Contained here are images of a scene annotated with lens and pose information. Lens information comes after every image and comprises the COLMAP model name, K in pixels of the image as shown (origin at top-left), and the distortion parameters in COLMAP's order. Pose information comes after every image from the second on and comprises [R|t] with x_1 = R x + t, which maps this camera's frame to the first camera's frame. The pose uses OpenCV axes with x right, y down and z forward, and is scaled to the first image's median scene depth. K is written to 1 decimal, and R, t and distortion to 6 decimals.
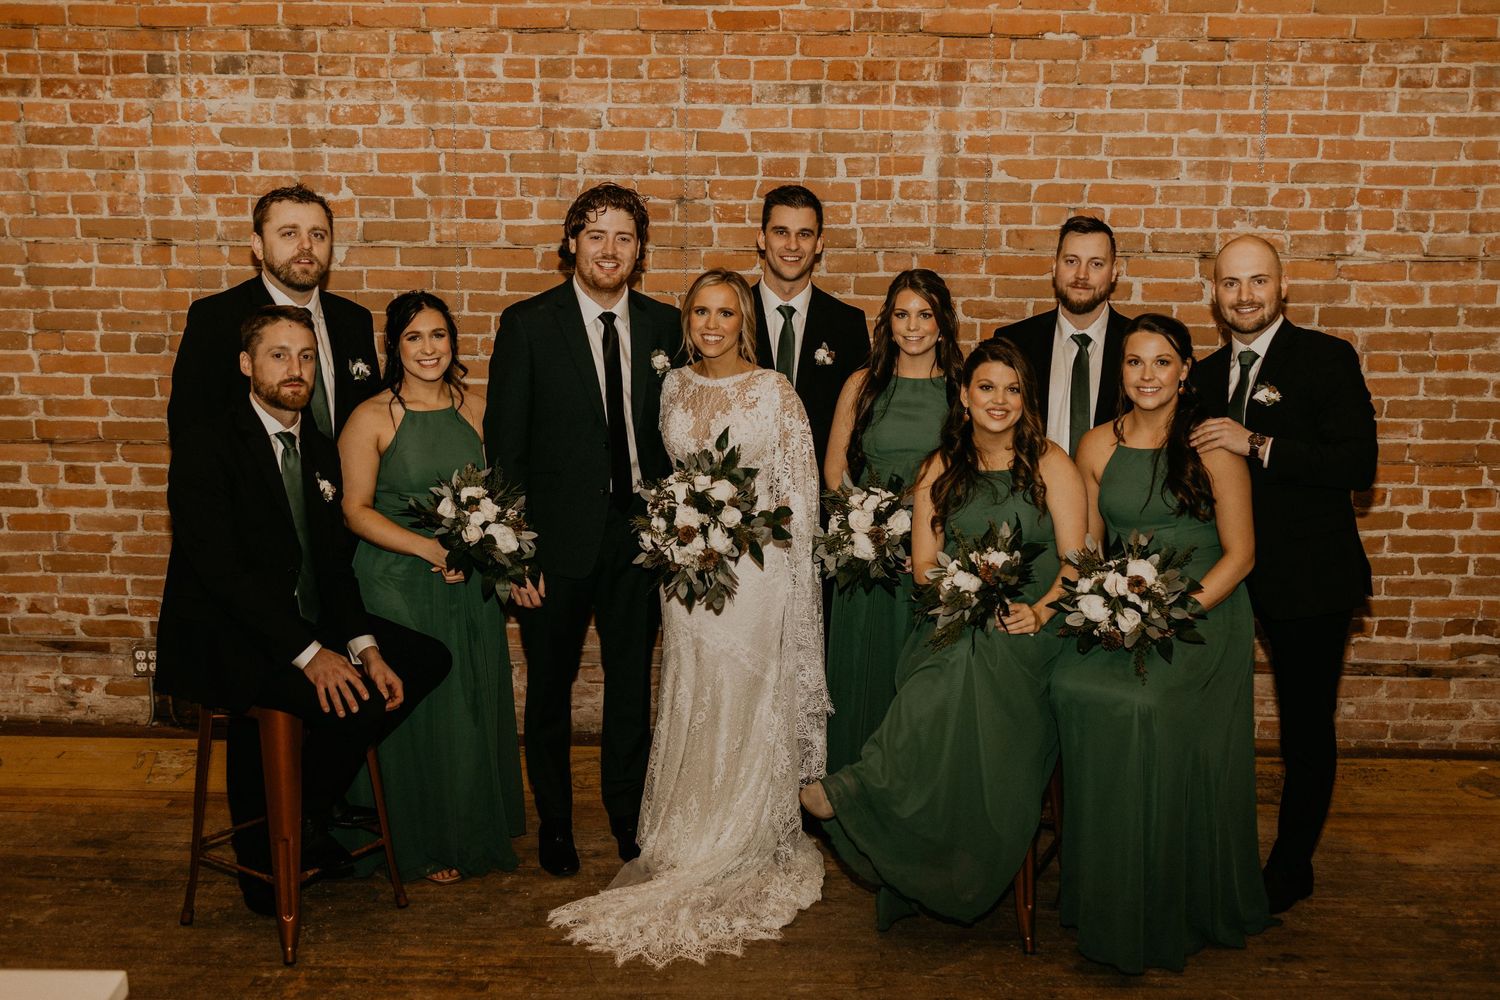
lens RADIAL K [[1421.8, 0, 764.1], [0, 1421.8, 489.8], [0, 0, 1]] dist [-0.007072, -0.002073]
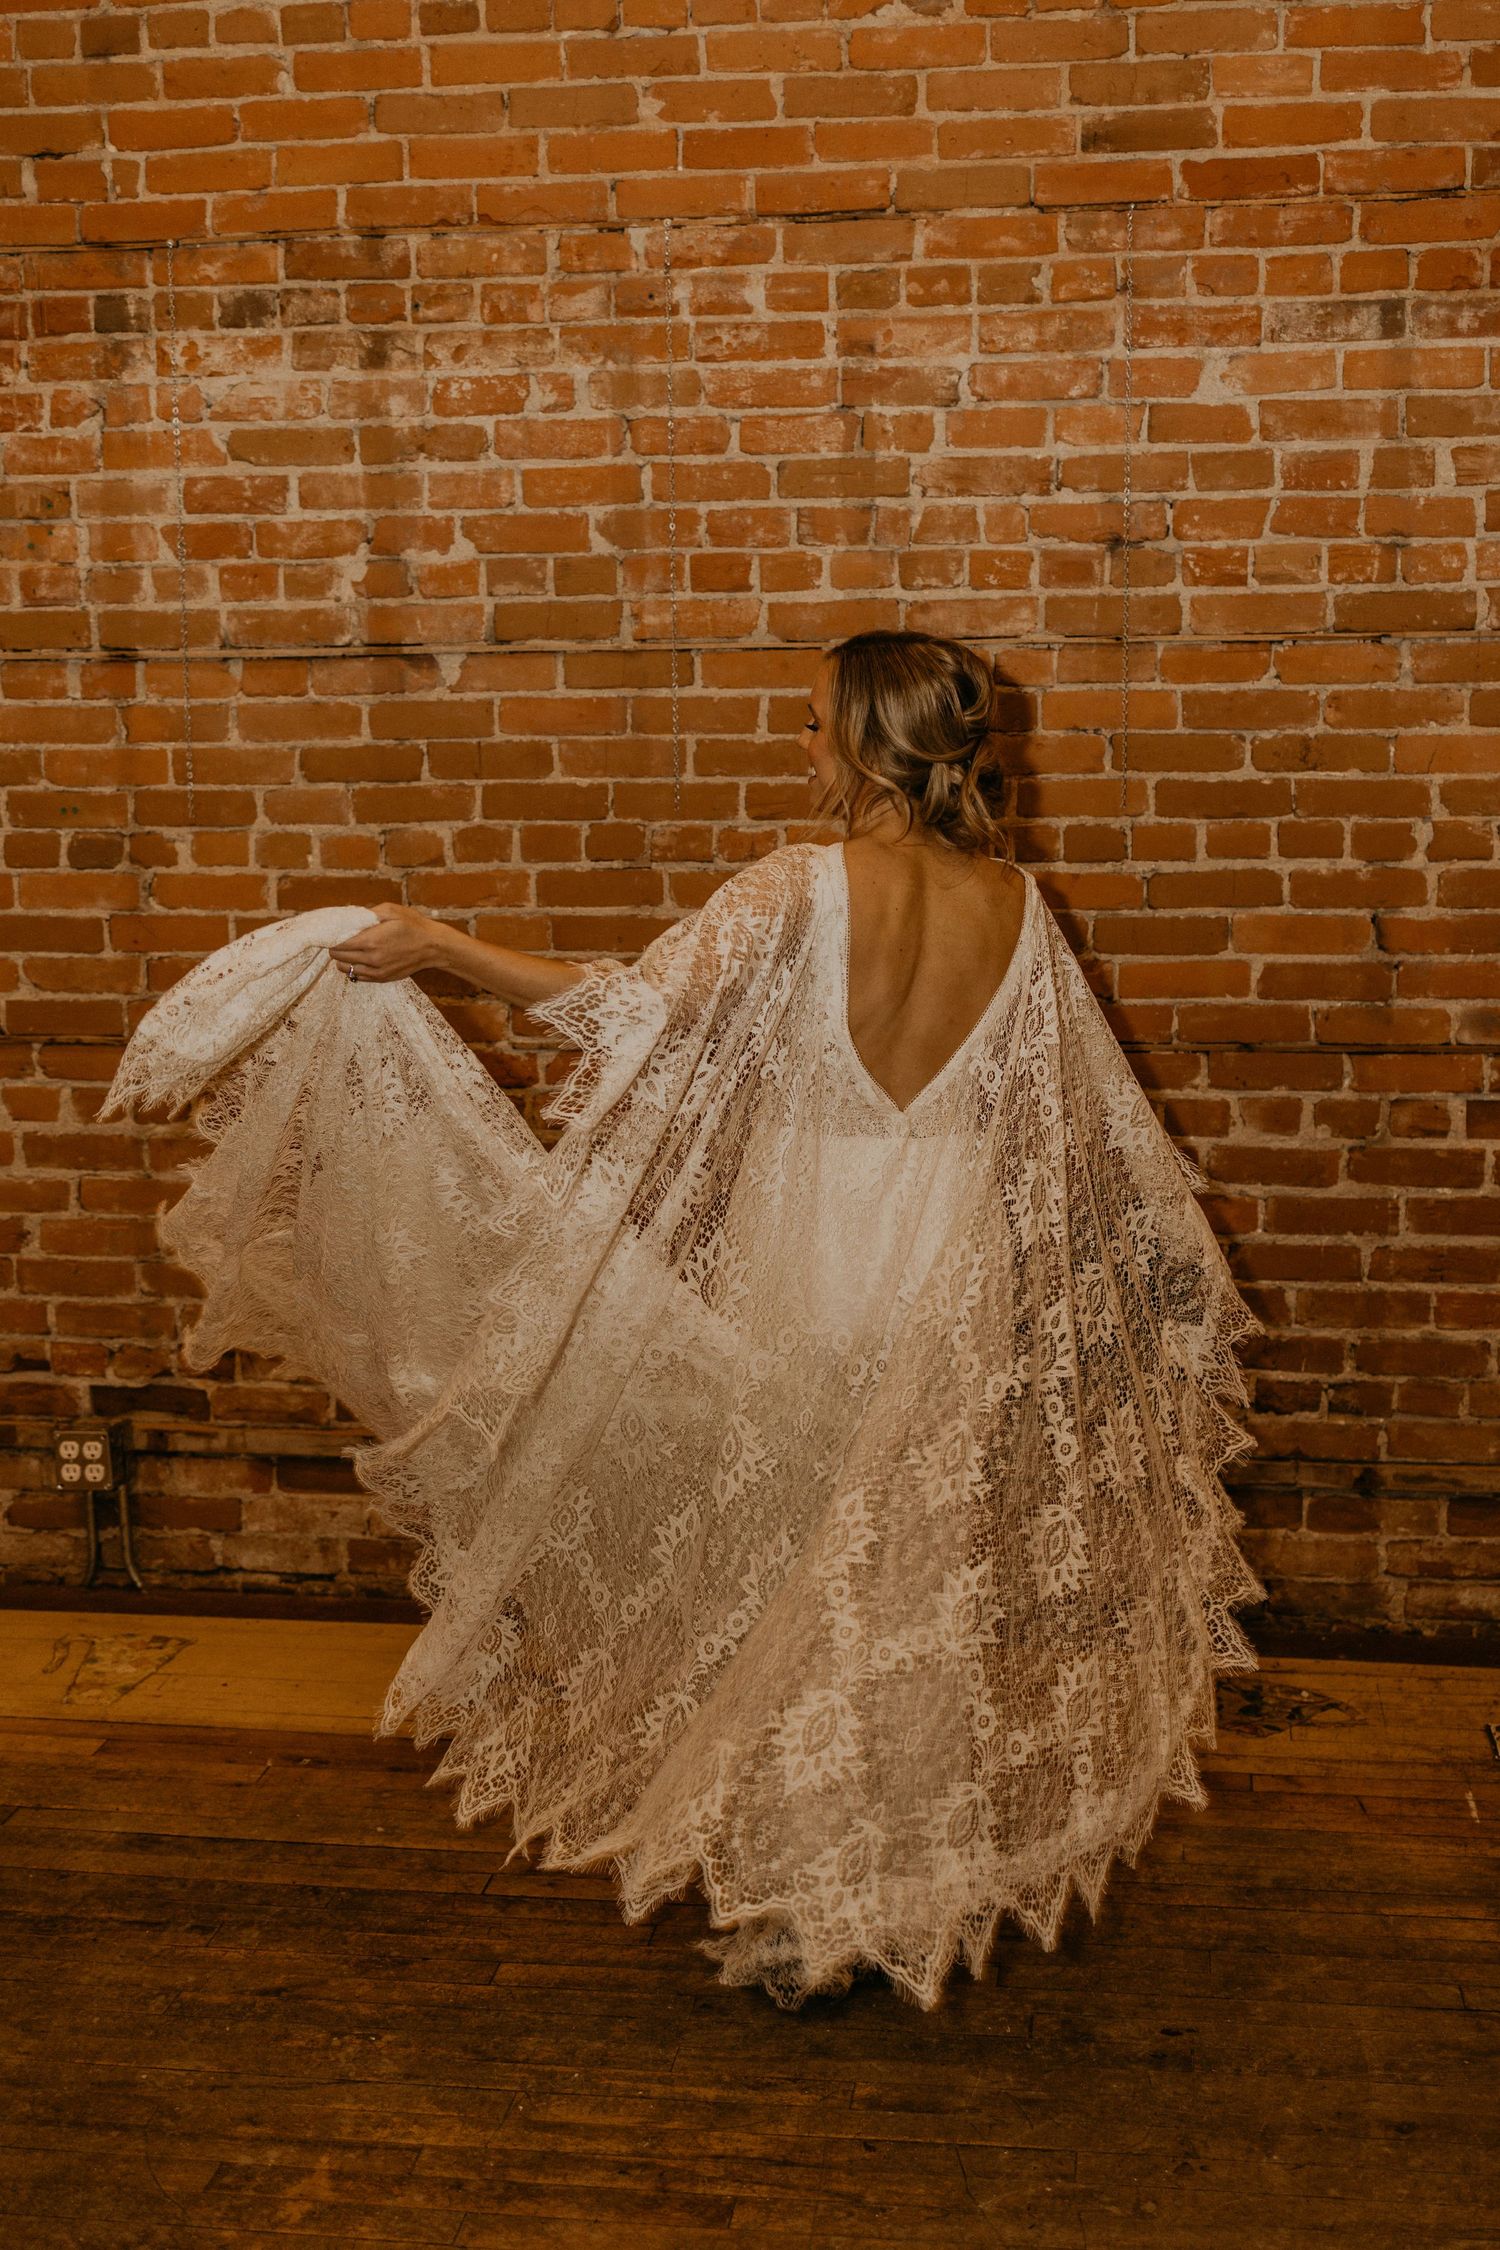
lens RADIAL K [[2321.9, 0, 909.5], [0, 2321.9, 1081.3], [0, 0, 1]] dist [-0.001940, 0.016304]
pose [[0.994125, -0.002956, -0.108196, -0.043380], [-0.002789, 0.998596, -0.052907, 0.027833], [0.108200, 0.052898, 0.992721, 0.195243]]
